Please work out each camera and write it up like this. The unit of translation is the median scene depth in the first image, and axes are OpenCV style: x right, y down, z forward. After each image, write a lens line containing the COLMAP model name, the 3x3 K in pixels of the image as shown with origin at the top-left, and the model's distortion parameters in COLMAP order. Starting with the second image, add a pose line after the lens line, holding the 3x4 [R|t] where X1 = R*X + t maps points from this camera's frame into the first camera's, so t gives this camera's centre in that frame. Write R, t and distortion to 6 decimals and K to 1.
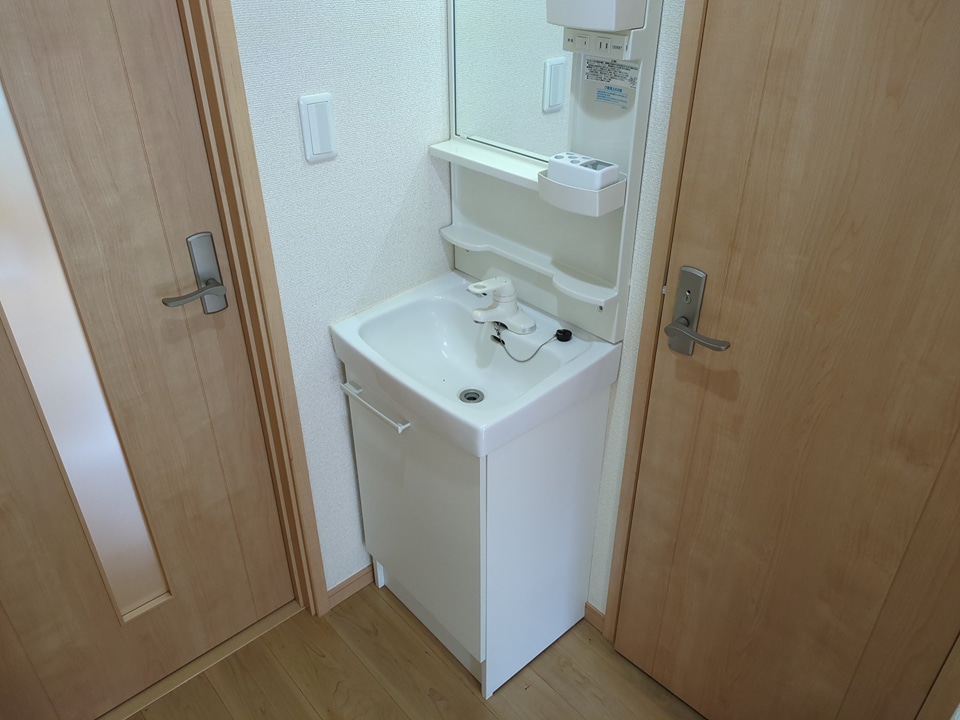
lens RADIAL K [[723.5, 0, 480.0], [0, 723.5, 360.0], [0, 0, 1]] dist [0.059612, -0.048529]
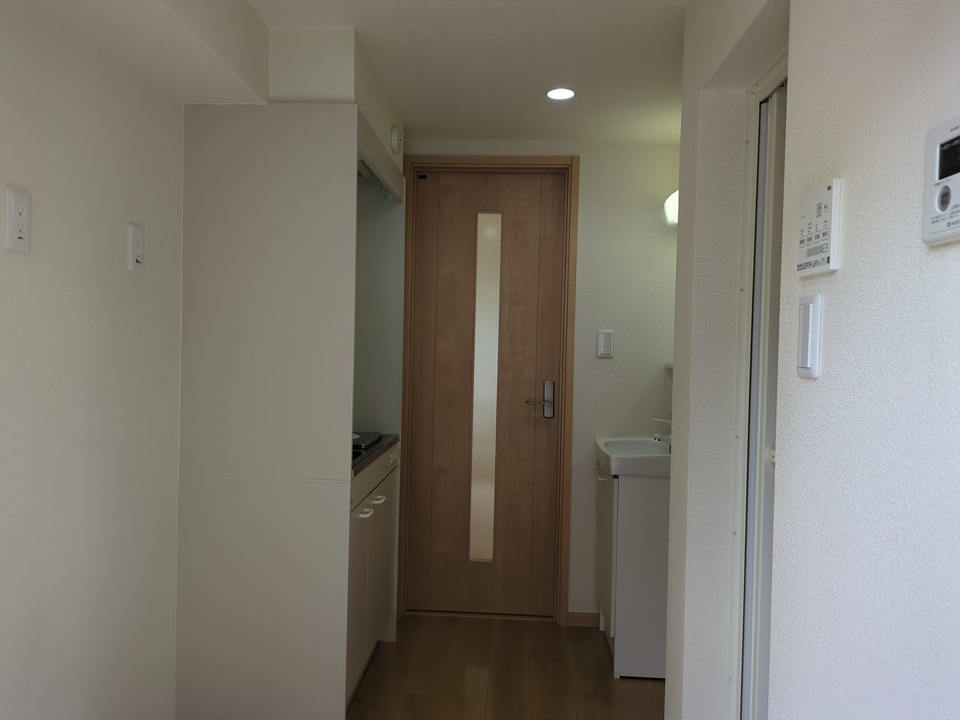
lens RADIAL K [[735.8, 0, 471.6], [0, 735.8, 357.0], [0, 0, 1]] dist [-0.001535, -0.012044]
pose [[0.705638, 0.029916, -0.707941, 1.095383], [-0.392171, 0.848618, -0.355034, 0.688578], [0.590150, 0.528160, 0.610549, -0.628209]]
